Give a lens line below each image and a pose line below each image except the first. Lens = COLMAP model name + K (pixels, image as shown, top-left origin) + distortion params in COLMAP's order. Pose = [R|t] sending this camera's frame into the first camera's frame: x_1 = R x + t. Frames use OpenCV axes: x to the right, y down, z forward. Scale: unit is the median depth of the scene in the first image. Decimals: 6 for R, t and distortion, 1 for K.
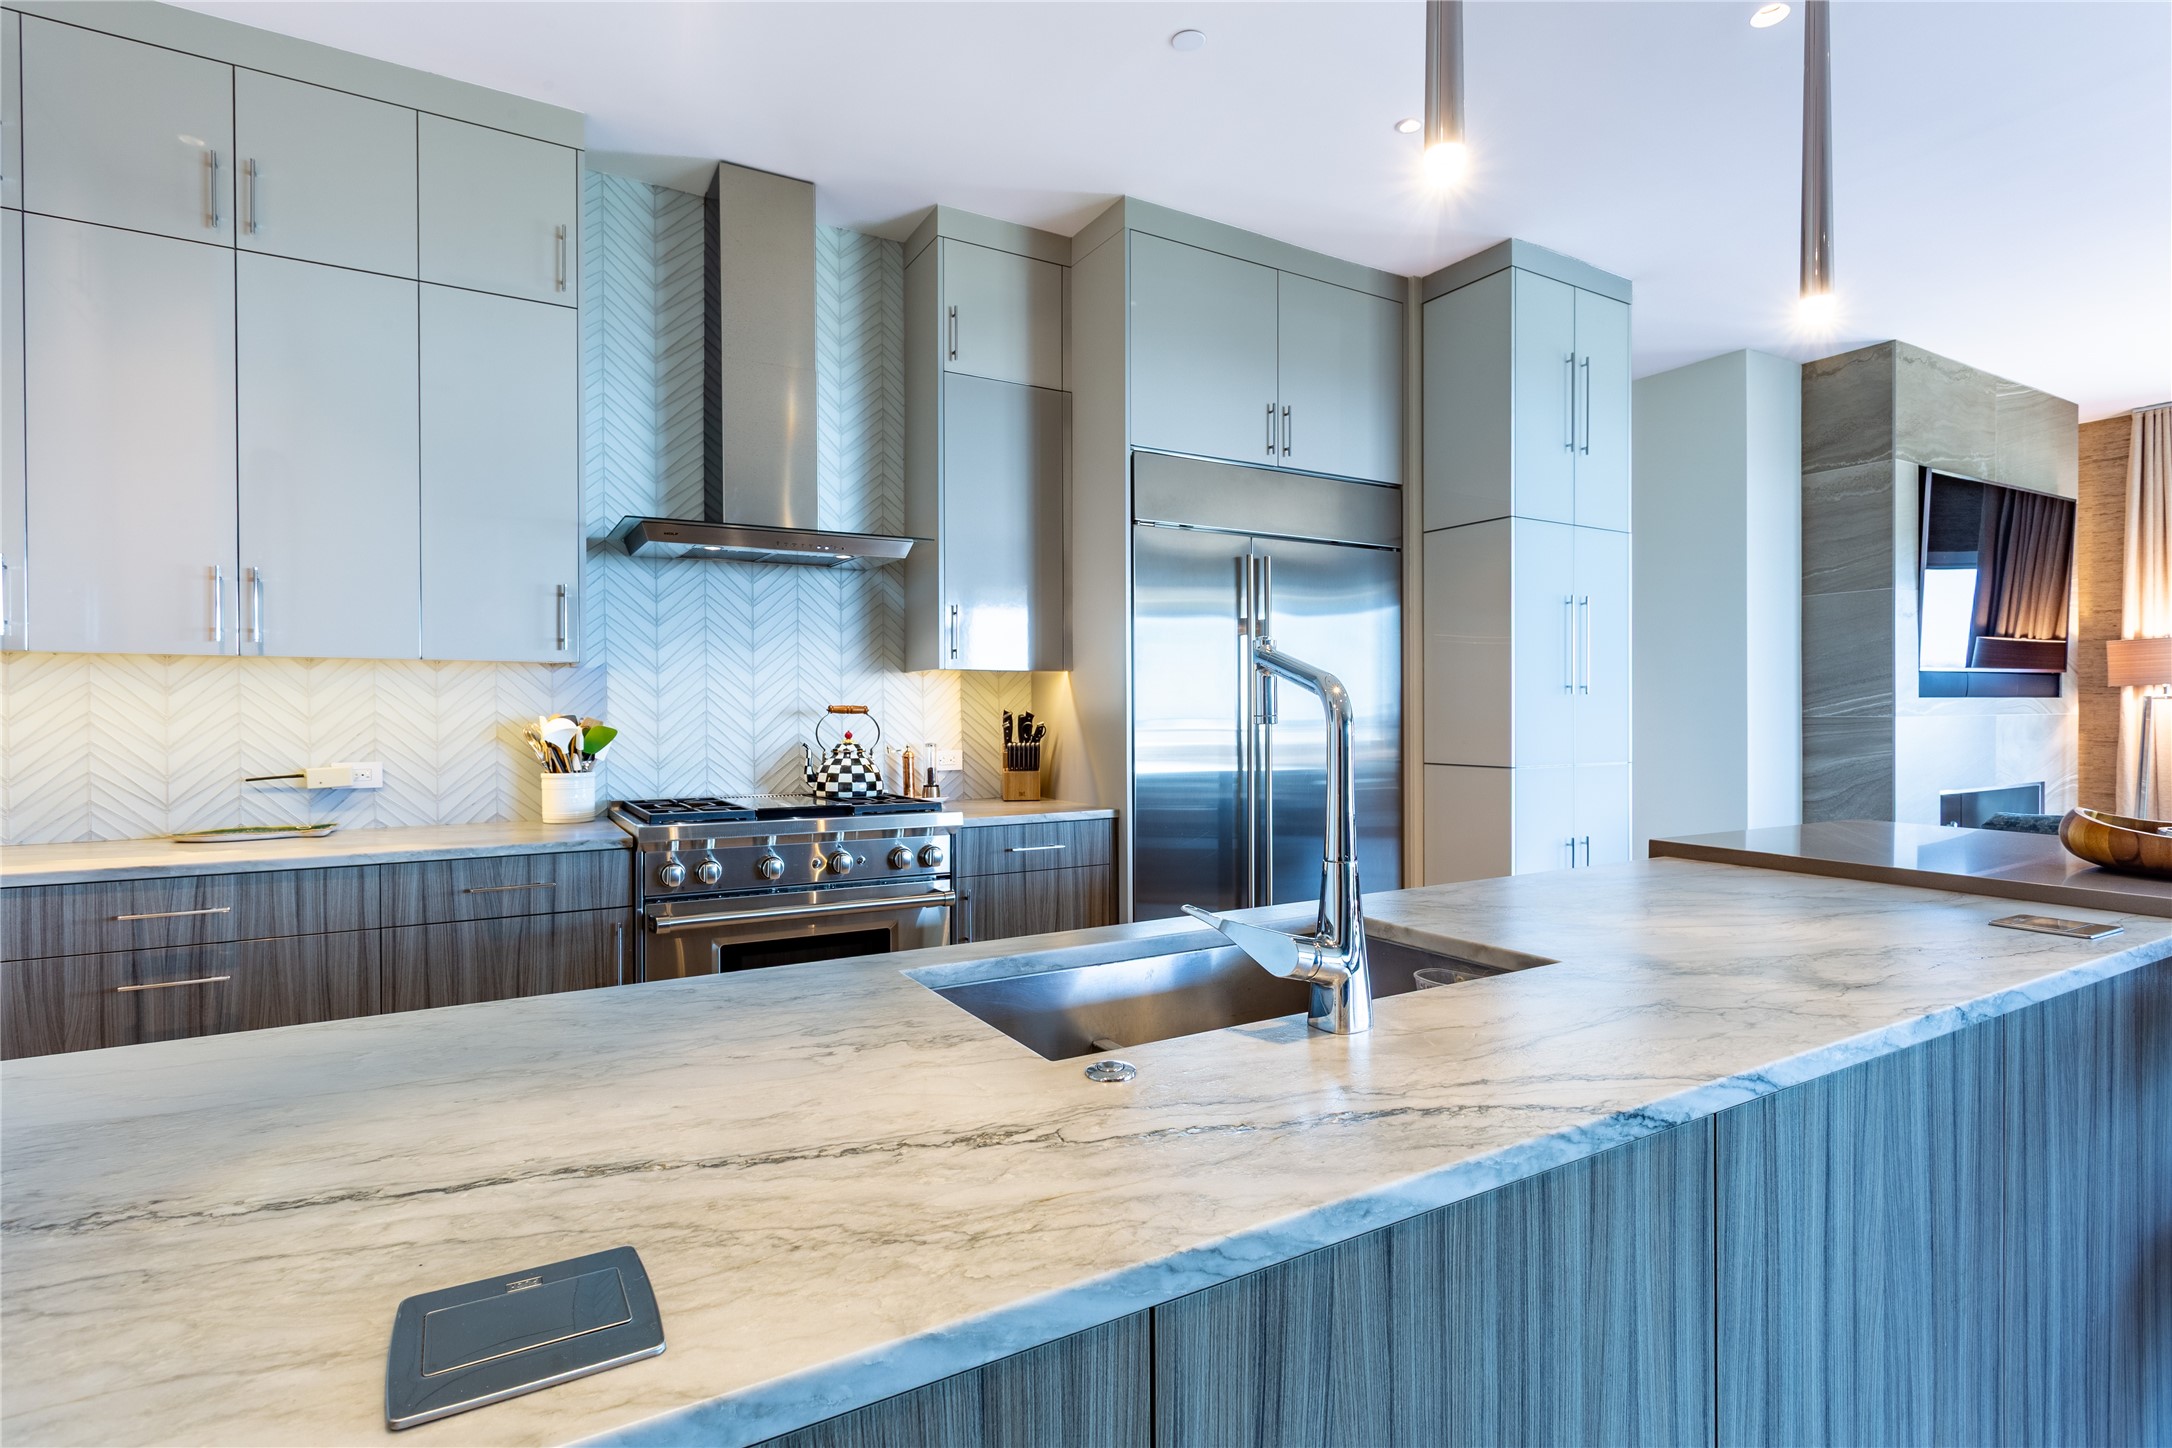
lens RADIAL K [[1029.7, 0, 1086.9], [0, 1029.7, 717.2], [0, 0, 1]] dist [0.005922, 0.002335]
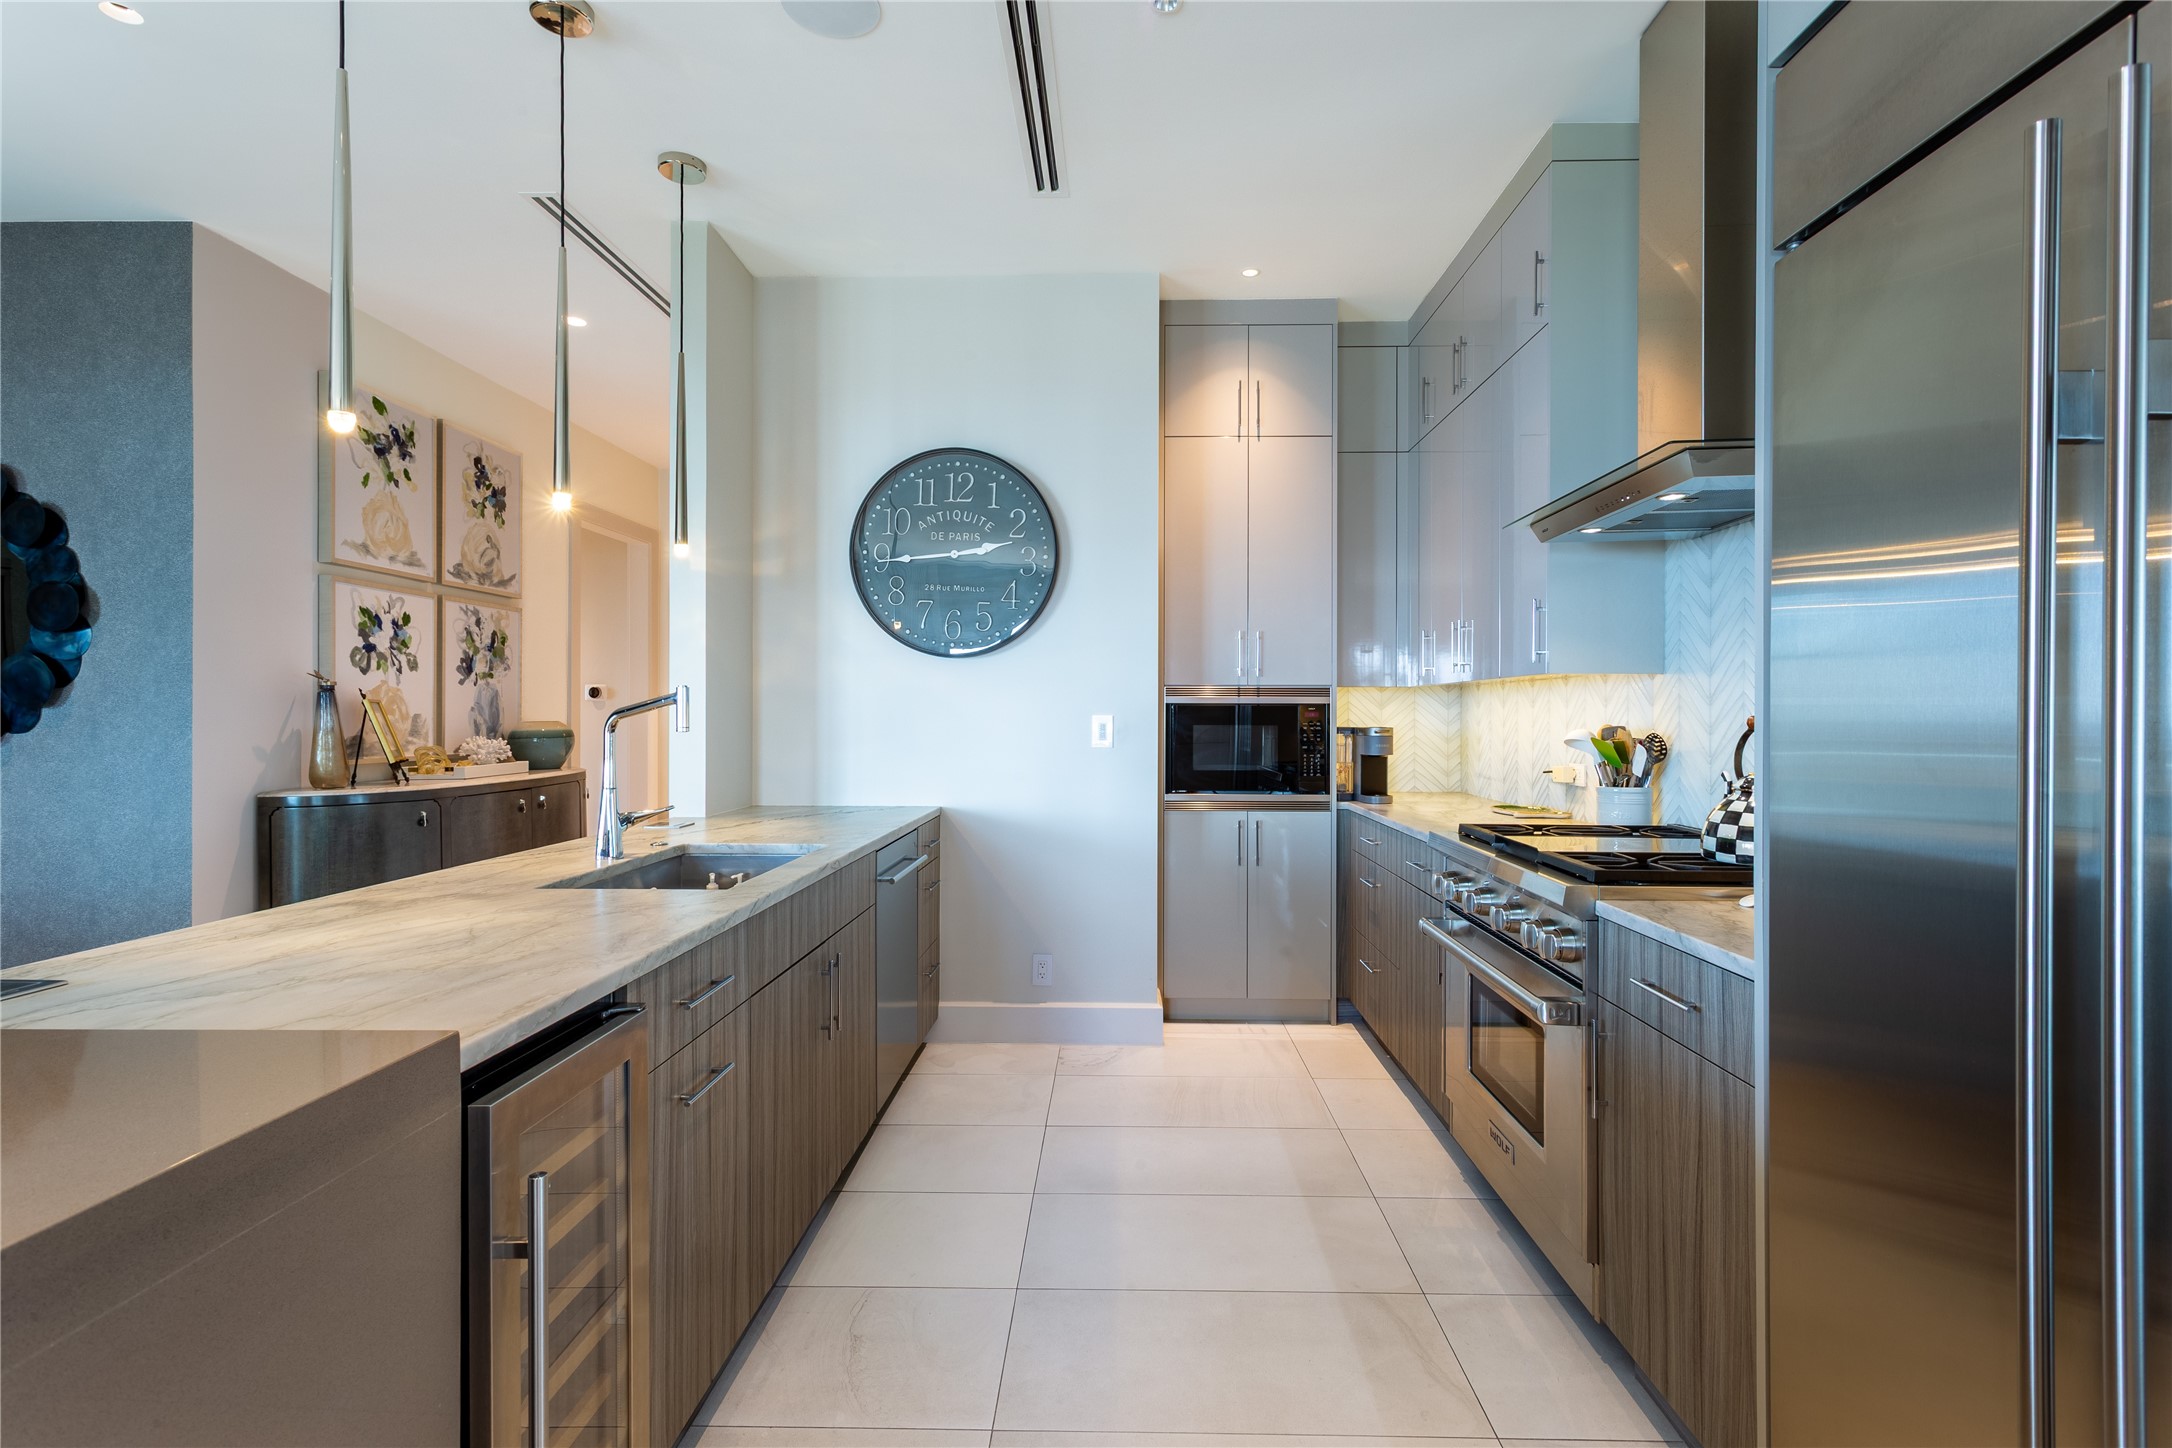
lens RADIAL K [[1029.7, 0, 1090.6], [0, 1029.7, 714.6], [0, 0, 1]] dist [0.005922, 0.002335]
pose [[-0.533503, 0.003558, -0.845791, 0.516156], [-0.005188, 0.999959, 0.007480, -0.015811], [0.845782, 0.008379, -0.533463, 1.017307]]
